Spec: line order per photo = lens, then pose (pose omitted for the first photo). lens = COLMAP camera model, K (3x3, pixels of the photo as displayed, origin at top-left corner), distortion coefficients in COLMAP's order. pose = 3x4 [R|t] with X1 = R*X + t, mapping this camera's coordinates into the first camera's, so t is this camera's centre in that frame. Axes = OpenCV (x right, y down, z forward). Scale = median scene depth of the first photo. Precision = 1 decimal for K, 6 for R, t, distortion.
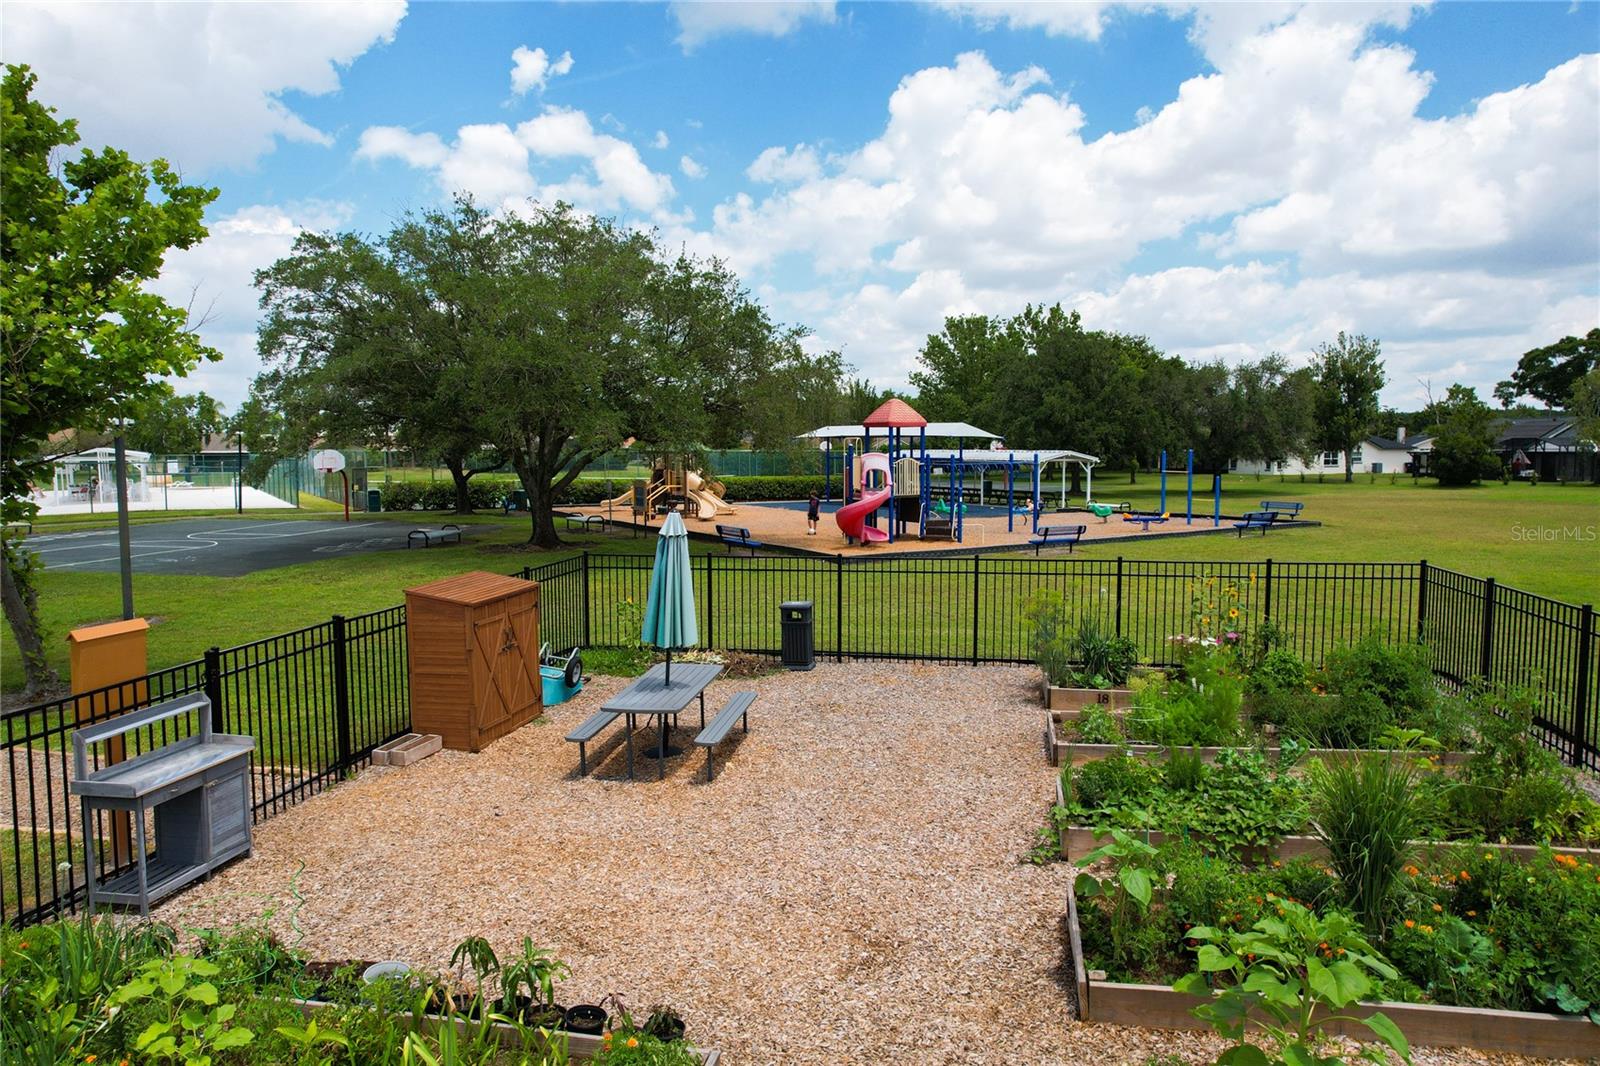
lens RADIAL K [[1029.6, 0, 799.8], [0, 1029.6, 518.7], [0, 0, 1]] dist [-0.068604, 0.060808]
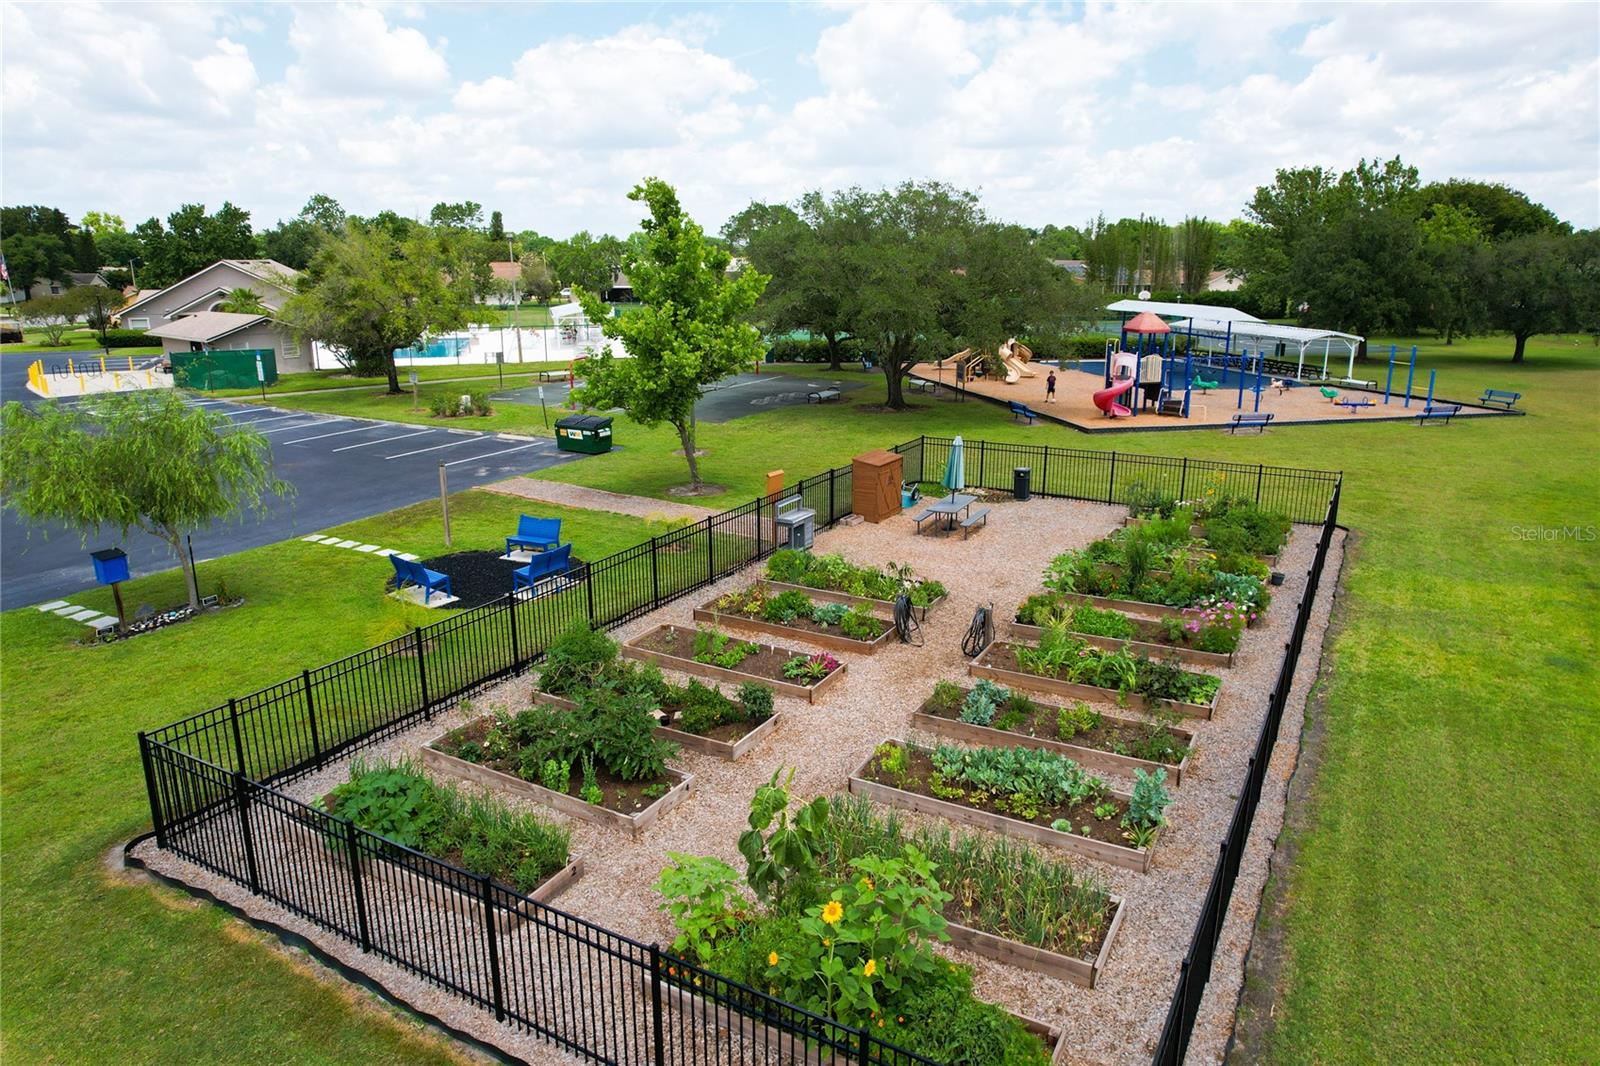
lens RADIAL K [[1012.8, 0, 804.9], [0, 1012.8, 519.2], [0, 0, 1]] dist [-0.067384, 0.053926]
pose [[0.949422, 0.082010, -0.303106, 0.094090], [-0.026952, 0.983013, 0.181546, -0.080074], [0.312845, -0.164194, 0.935504, -0.482079]]
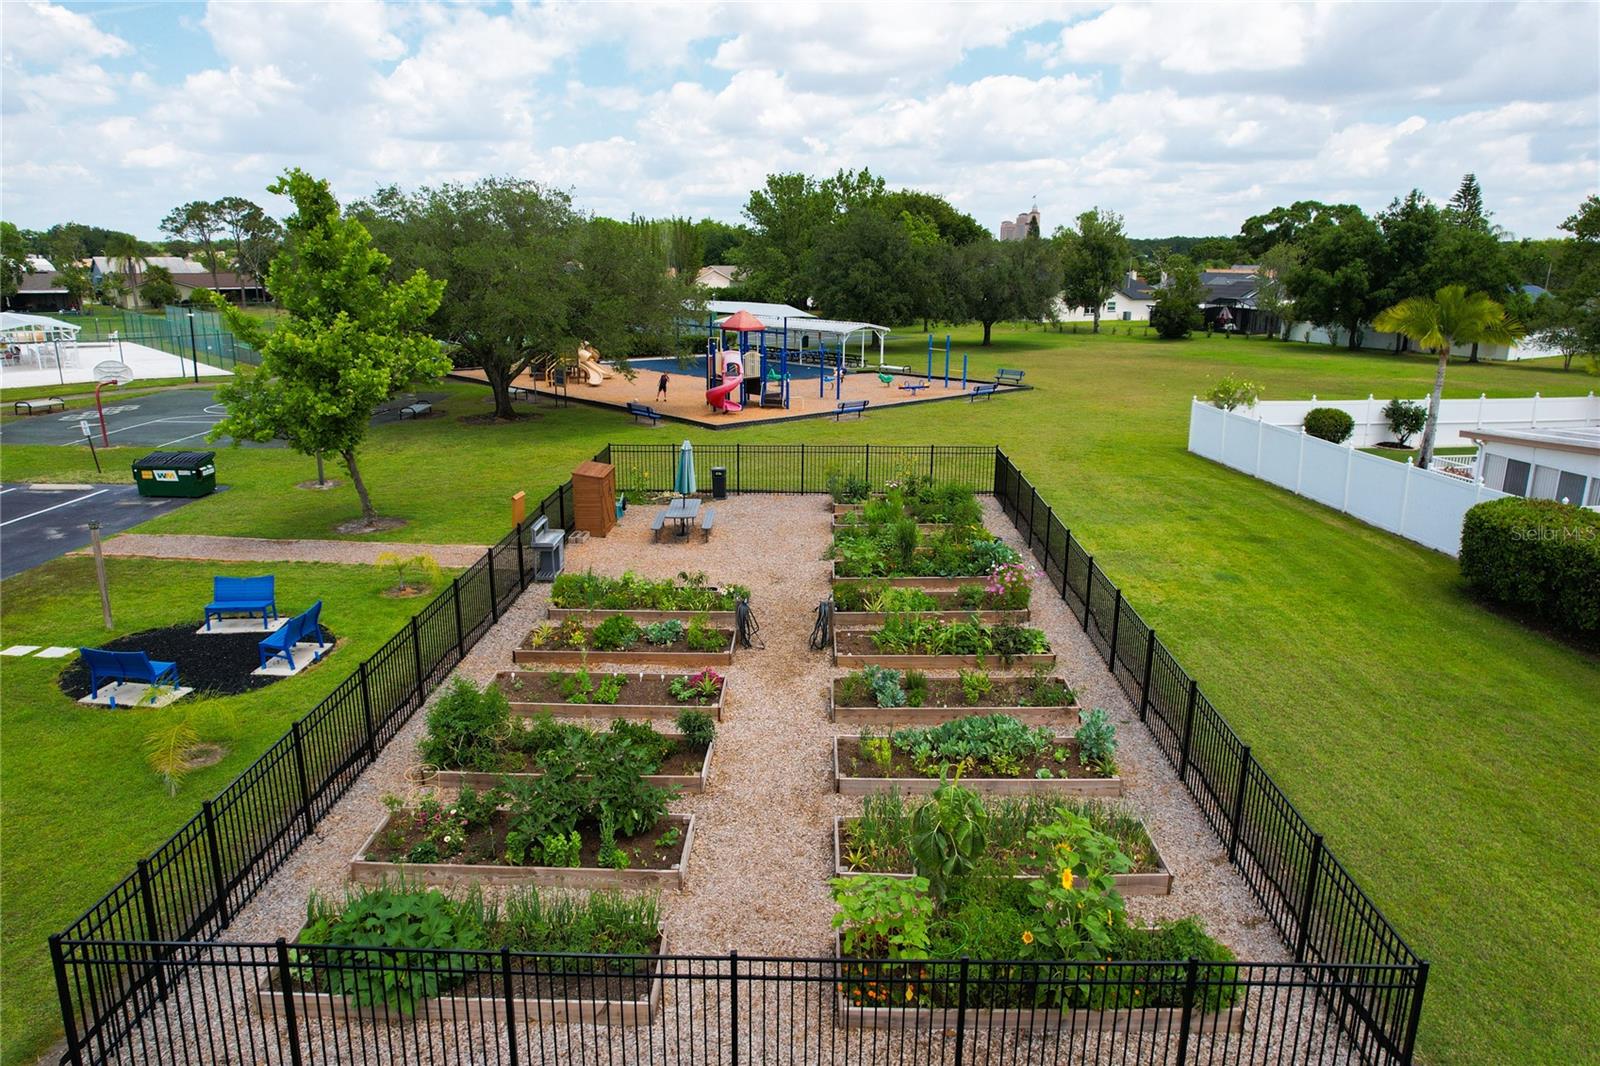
lens RADIAL K [[1029.6, 0, 799.8], [0, 1029.6, 518.7], [0, 0, 1]] dist [-0.068604, 0.060808]
pose [[0.984245, -0.031684, 0.173950, -0.096159], [0.001176, 0.984964, 0.172756, -0.082413], [-0.176808, -0.169829, 0.969483, -0.501281]]
